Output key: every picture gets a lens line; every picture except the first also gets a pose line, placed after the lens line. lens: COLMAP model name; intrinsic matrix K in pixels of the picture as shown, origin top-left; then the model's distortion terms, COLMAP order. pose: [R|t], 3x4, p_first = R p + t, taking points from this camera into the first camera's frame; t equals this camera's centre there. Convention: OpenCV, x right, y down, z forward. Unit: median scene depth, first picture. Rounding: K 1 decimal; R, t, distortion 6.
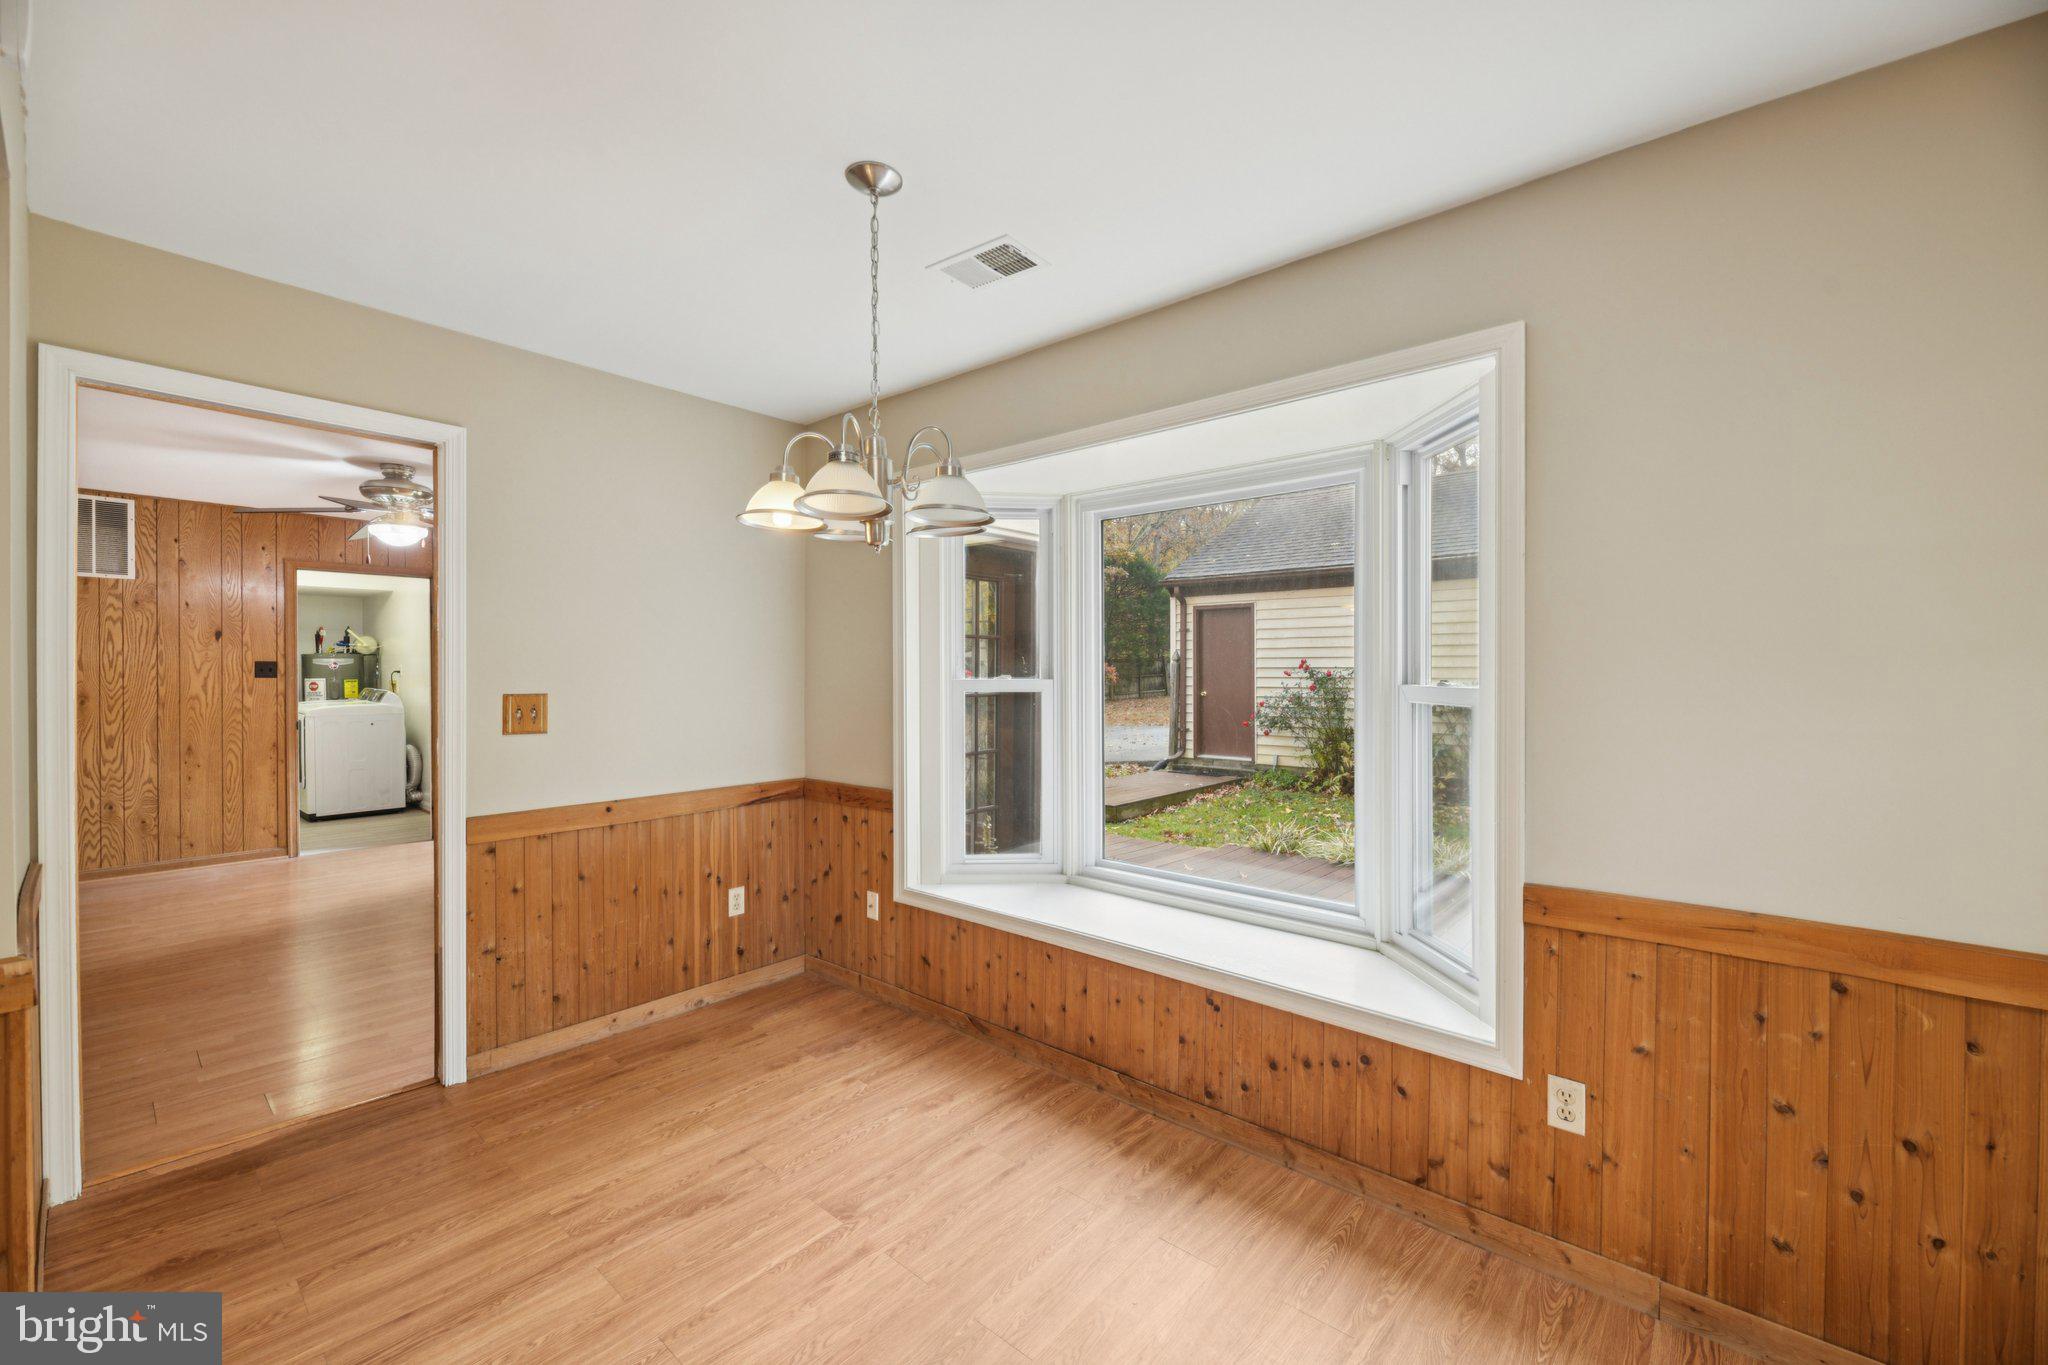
lens RADIAL K [[822.8, 0, 1039.0], [0, 822.8, 672.3], [0, 0, 1]] dist [0.000157, -0.002894]
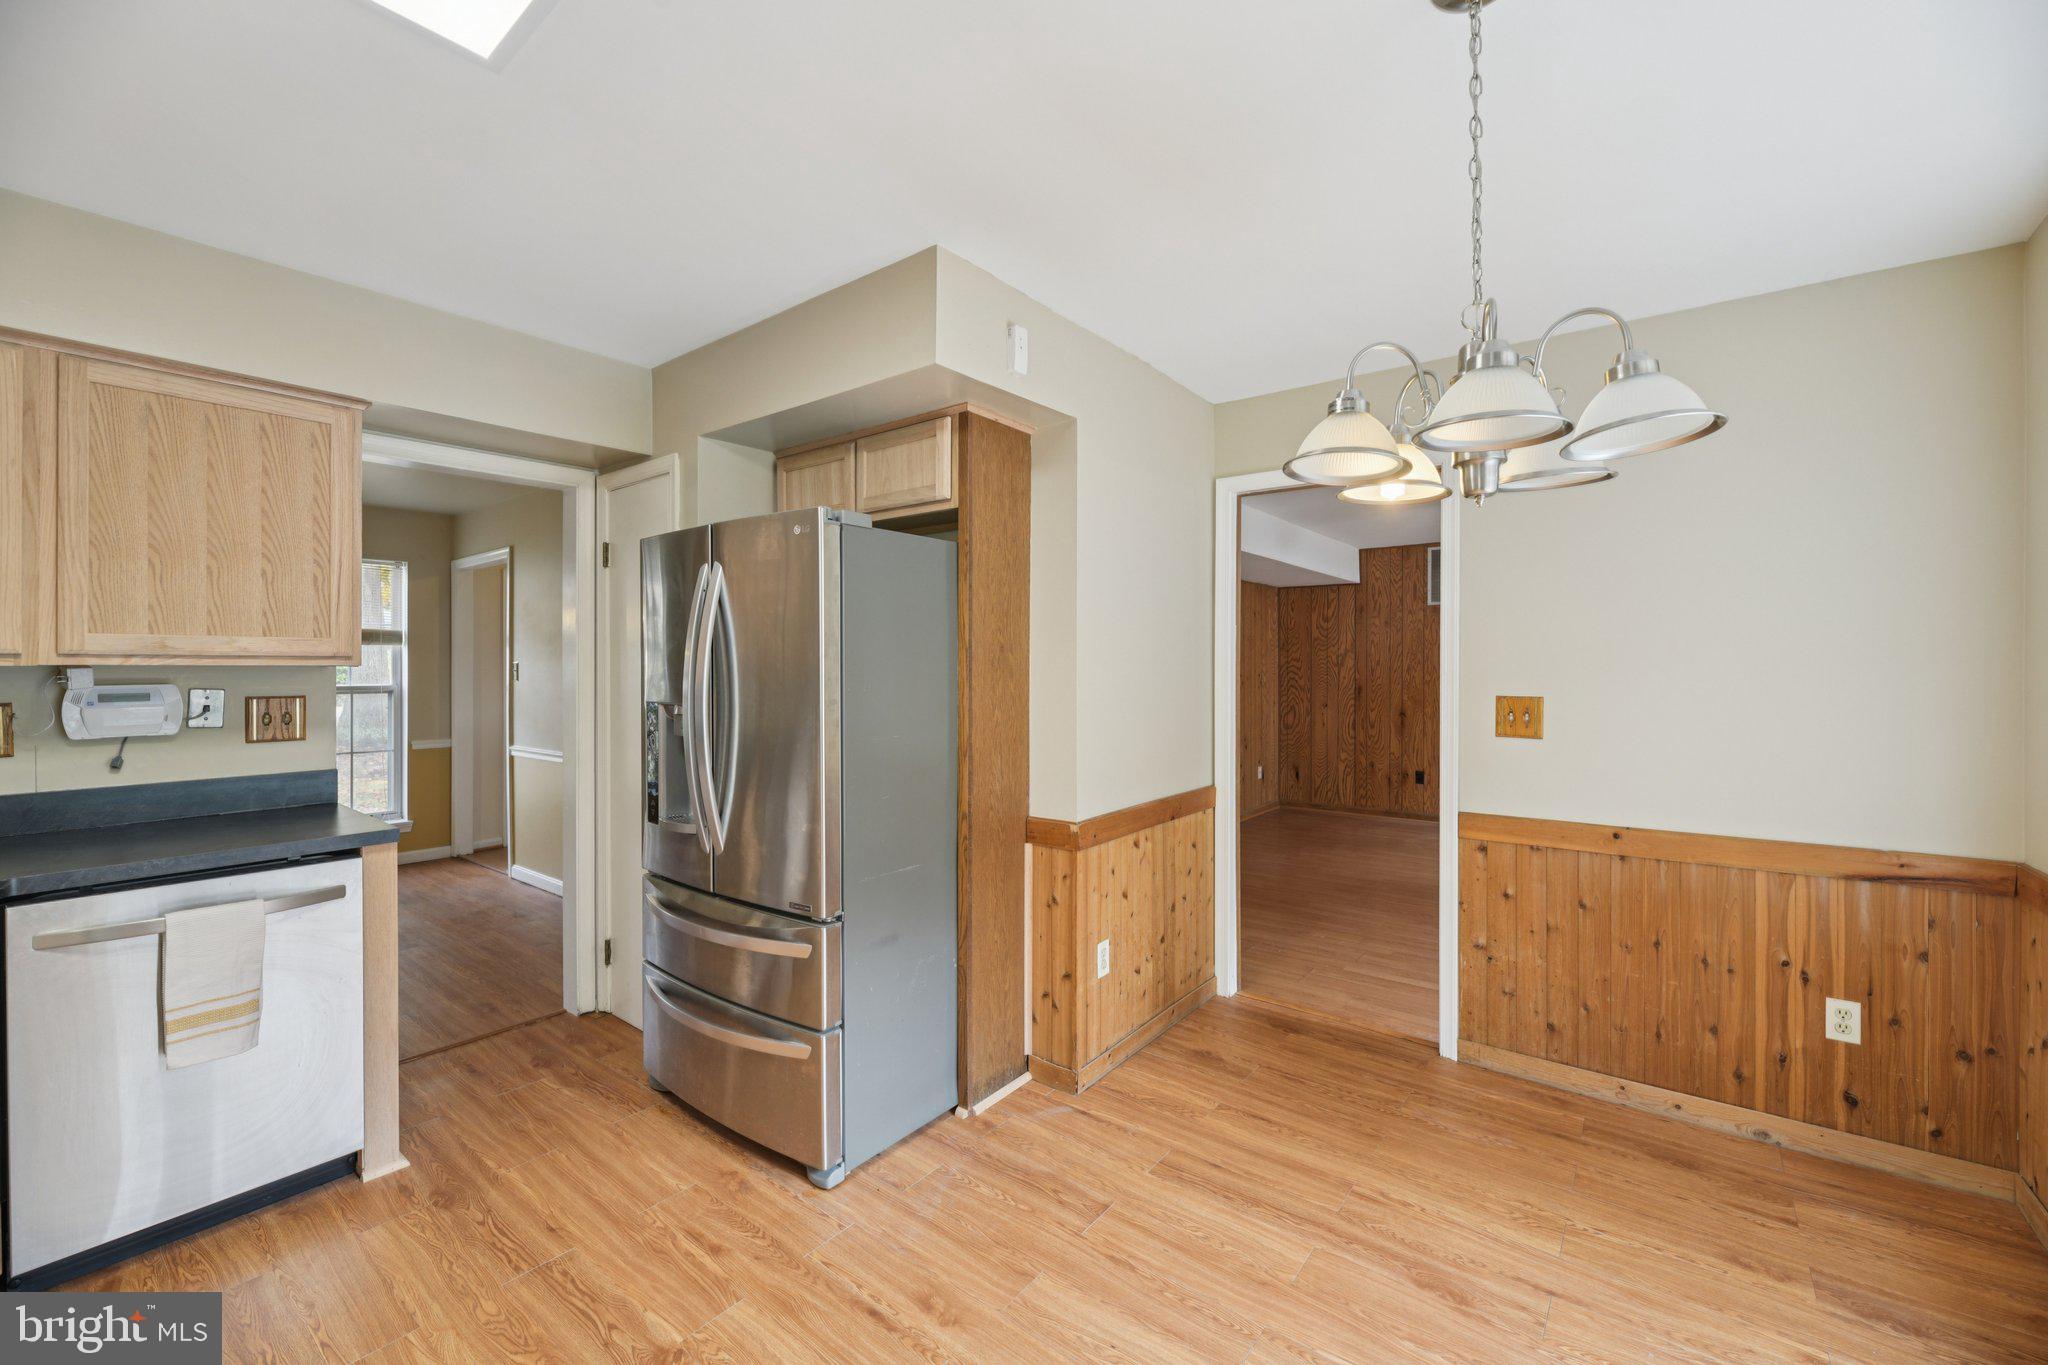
lens RADIAL K [[822.8, 0, 1039.0], [0, 822.8, 672.3], [0, 0, 1]] dist [0.000157, -0.002894]
pose [[0.059205, 0.001673, -0.998244, 0.304134], [-0.003714, 0.999992, 0.001456, -0.001180], [0.998239, 0.003621, 0.059211, 0.374076]]
